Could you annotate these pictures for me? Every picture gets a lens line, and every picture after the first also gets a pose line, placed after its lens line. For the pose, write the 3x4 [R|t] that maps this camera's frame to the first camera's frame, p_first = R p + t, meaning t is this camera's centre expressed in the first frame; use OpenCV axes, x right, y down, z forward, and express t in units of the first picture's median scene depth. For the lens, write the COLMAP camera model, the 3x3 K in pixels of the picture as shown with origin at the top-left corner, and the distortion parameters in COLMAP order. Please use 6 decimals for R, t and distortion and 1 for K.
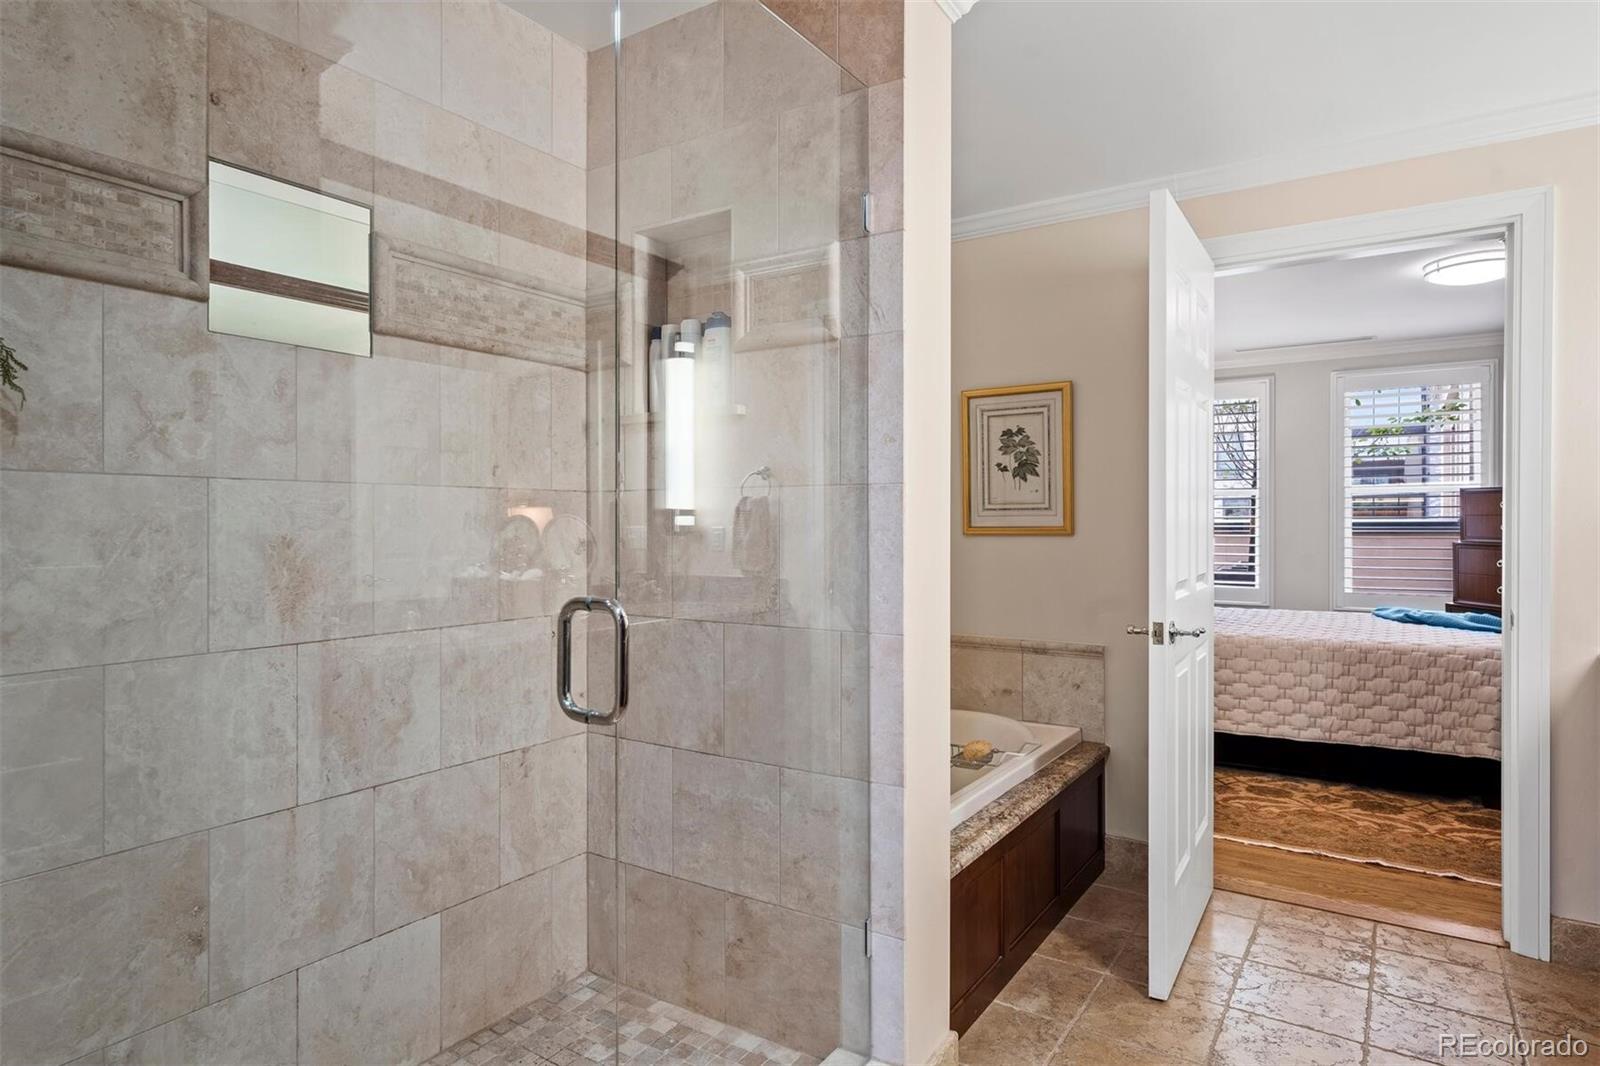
lens RADIAL K [[903.8, 0, 799.6], [0, 903.8, 521.6], [0, 0, 1]] dist [0.004127, 0.000207]
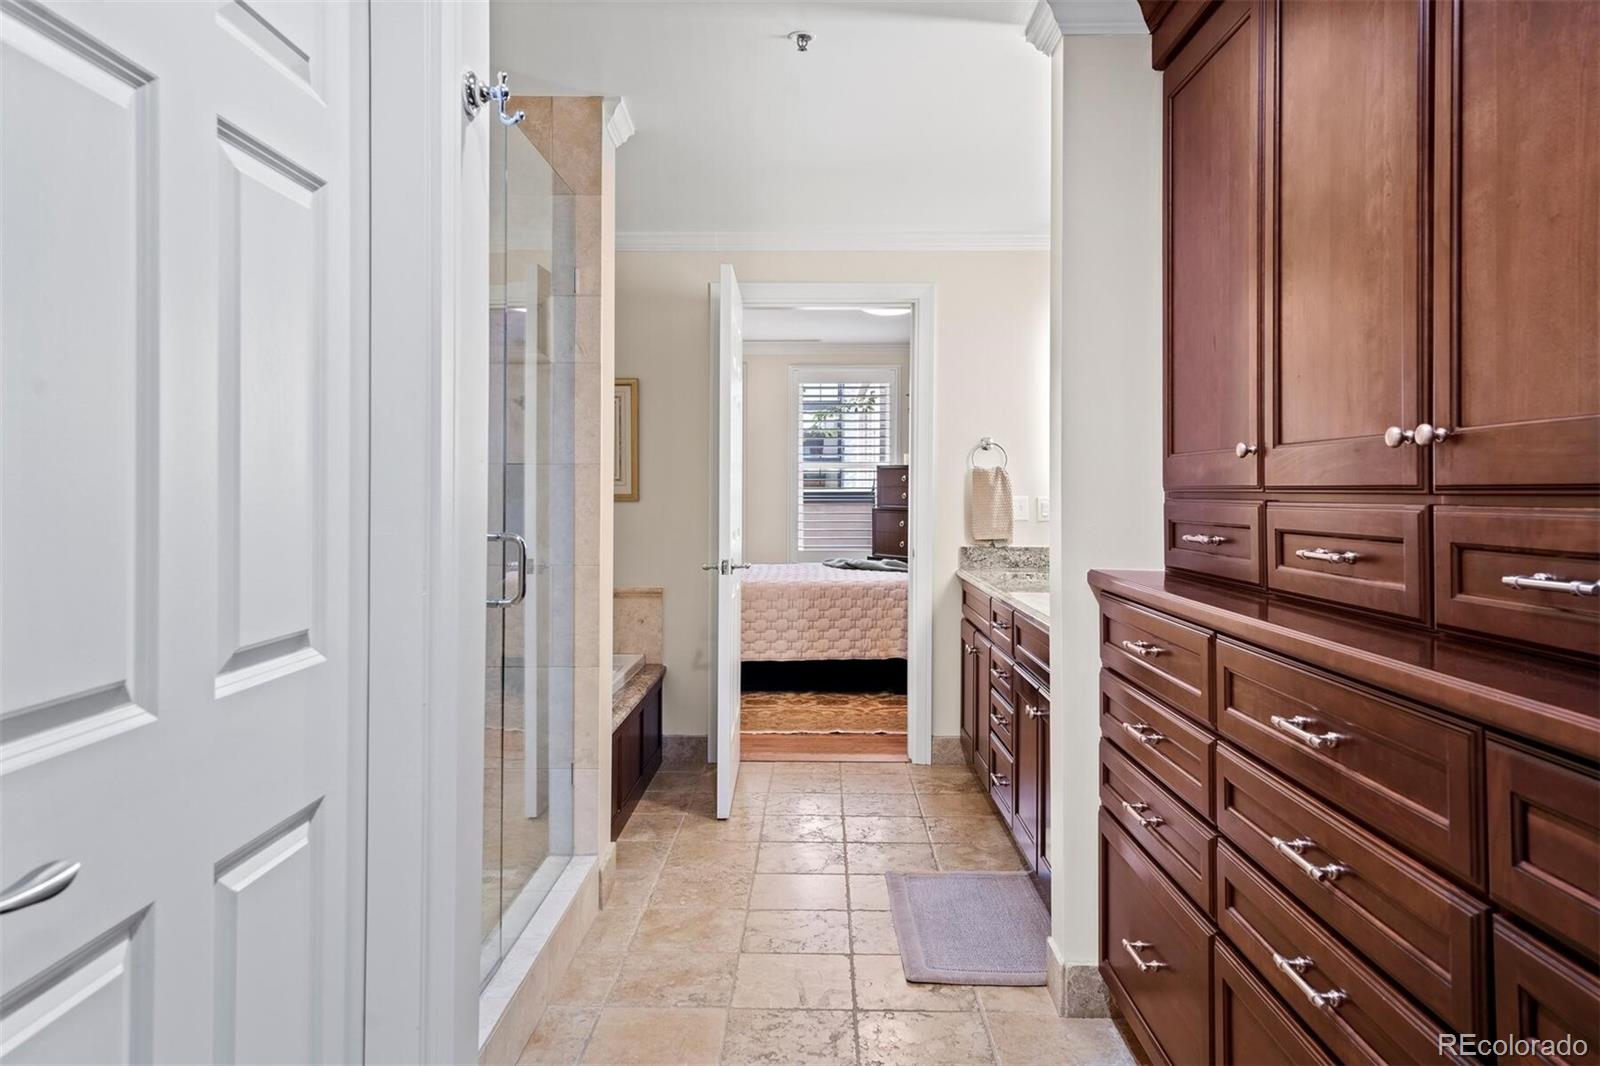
lens RADIAL K [[1019.3, 0, 797.4], [0, 1019.3, 494.7], [0, 0, 1]] dist [0.001430, -0.000837]
pose [[0.846563, 0.000566, 0.532288, -0.262591], [-0.002283, 0.999994, 0.002568, 0.001722], [-0.532284, -0.003389, 0.846559, -0.314200]]
